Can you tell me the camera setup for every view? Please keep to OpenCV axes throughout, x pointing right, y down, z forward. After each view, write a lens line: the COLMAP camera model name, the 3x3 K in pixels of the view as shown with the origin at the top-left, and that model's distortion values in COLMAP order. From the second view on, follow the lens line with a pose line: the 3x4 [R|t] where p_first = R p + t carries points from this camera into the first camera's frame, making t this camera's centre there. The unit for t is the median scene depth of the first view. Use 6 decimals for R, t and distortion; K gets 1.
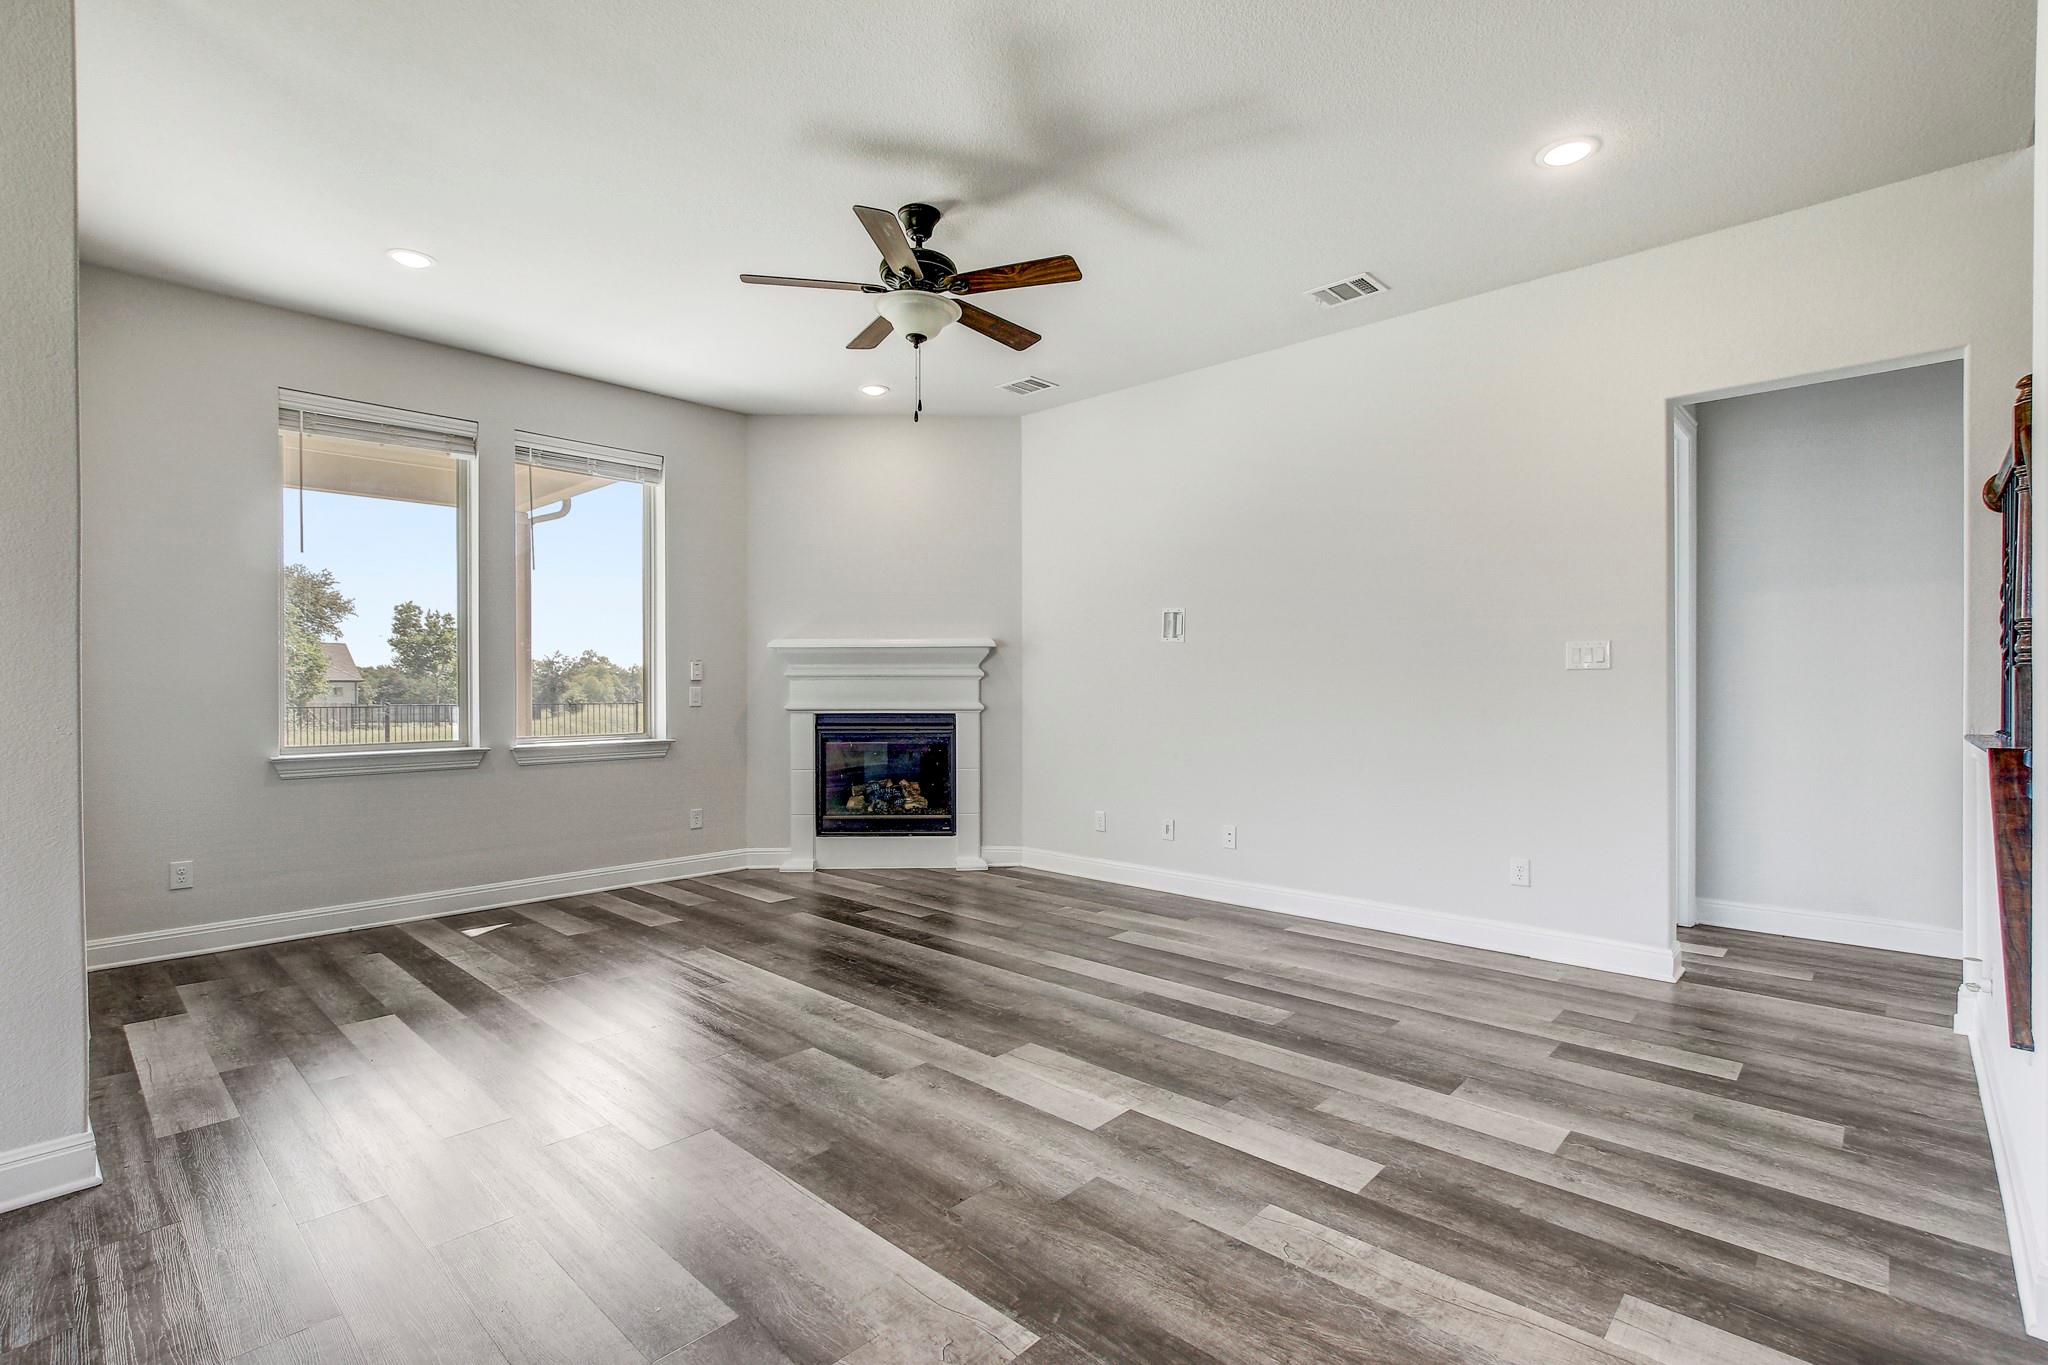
lens RADIAL K [[942.2, 0, 1022.9], [0, 942.2, 688.4], [0, 0, 1]] dist [-0.011771, 0.000940]
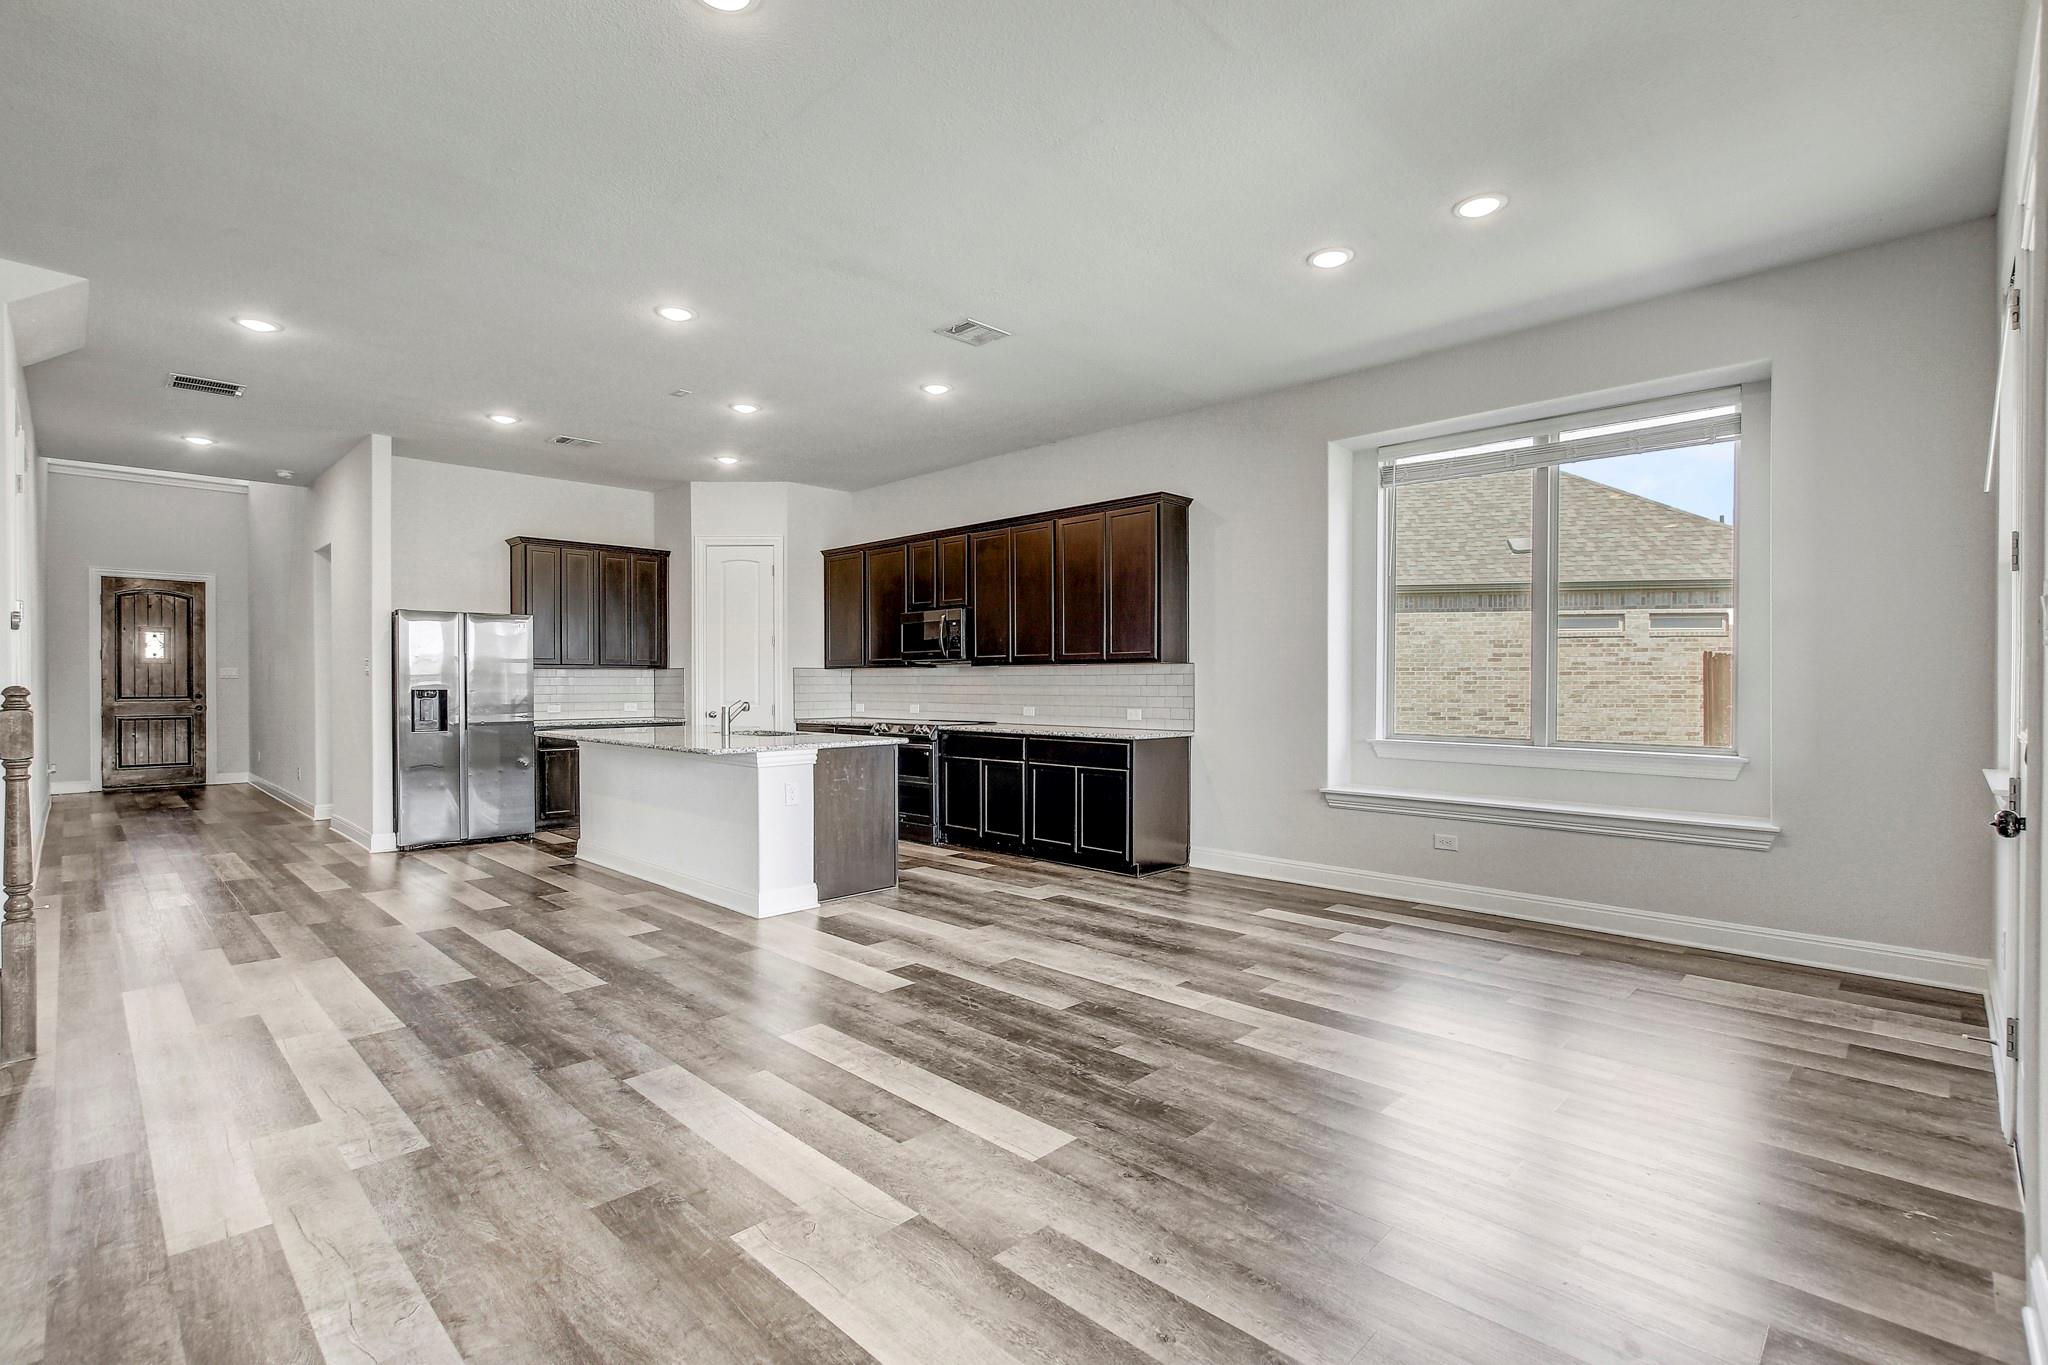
lens RADIAL K [[940.2, 0, 1022.1], [0, 940.2, 691.9], [0, 0, 1]] dist [-0.030990, 0.000385]
pose [[-0.999660, 0.000072, 0.026066, -0.121539], [0.000352, 0.999942, 0.010731, -0.001368], [-0.026064, 0.010736, -0.999603, 0.688376]]
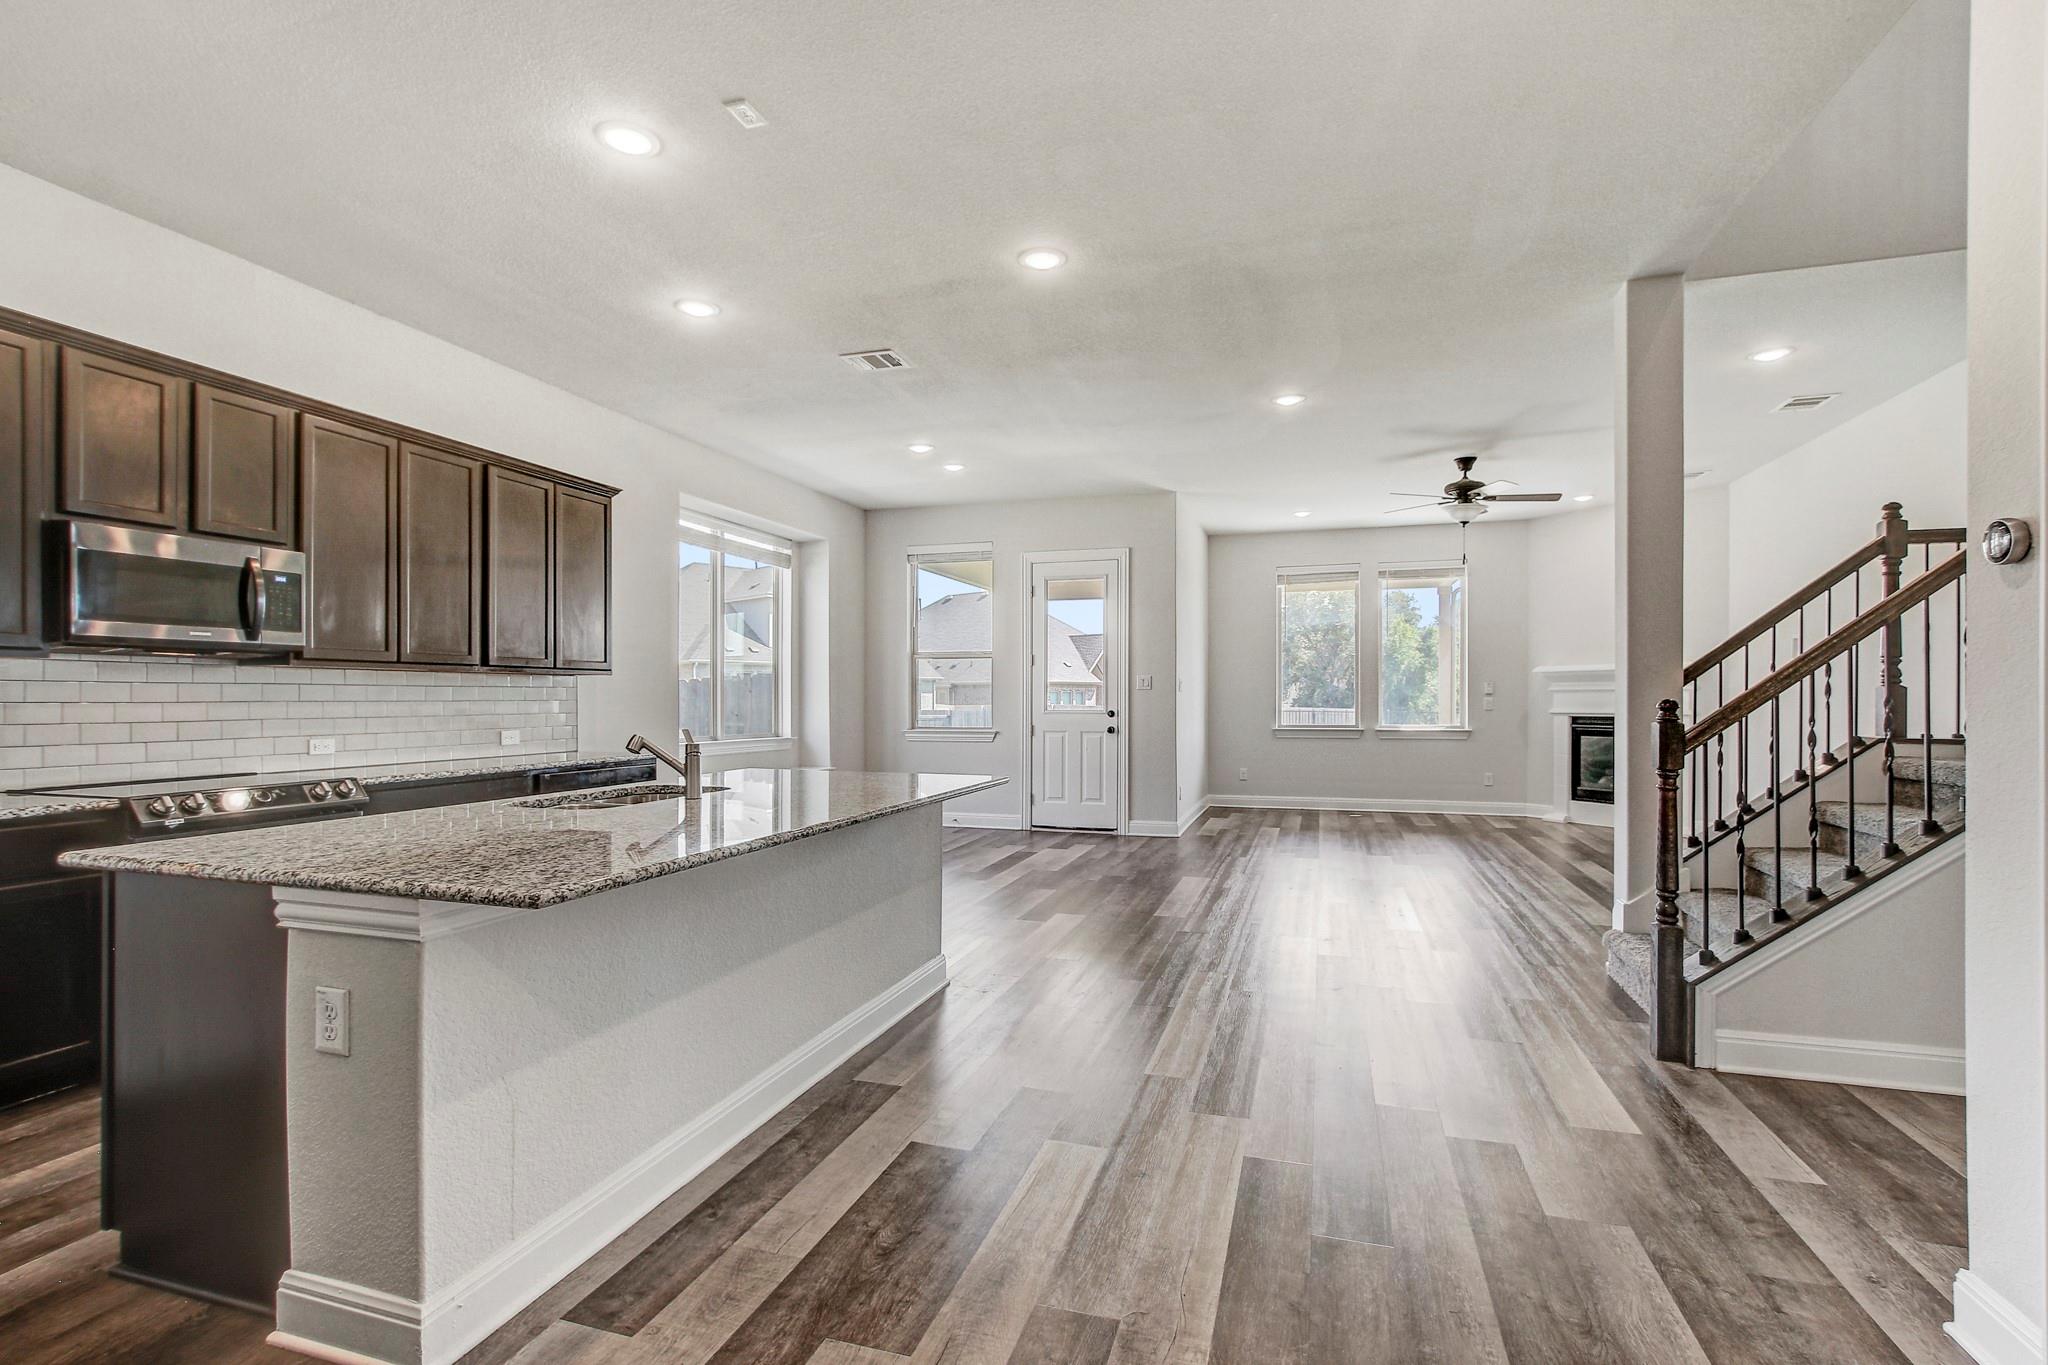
lens RADIAL K [[940.2, 0, 1022.1], [0, 940.2, 691.9], [0, 0, 1]] dist [-0.030990, 0.000385]
pose [[0.427806, -0.004821, -0.903858, 0.832376], [-0.001495, 0.999981, -0.006041, -0.000977], [0.903869, 0.003935, 0.427791, -0.450018]]
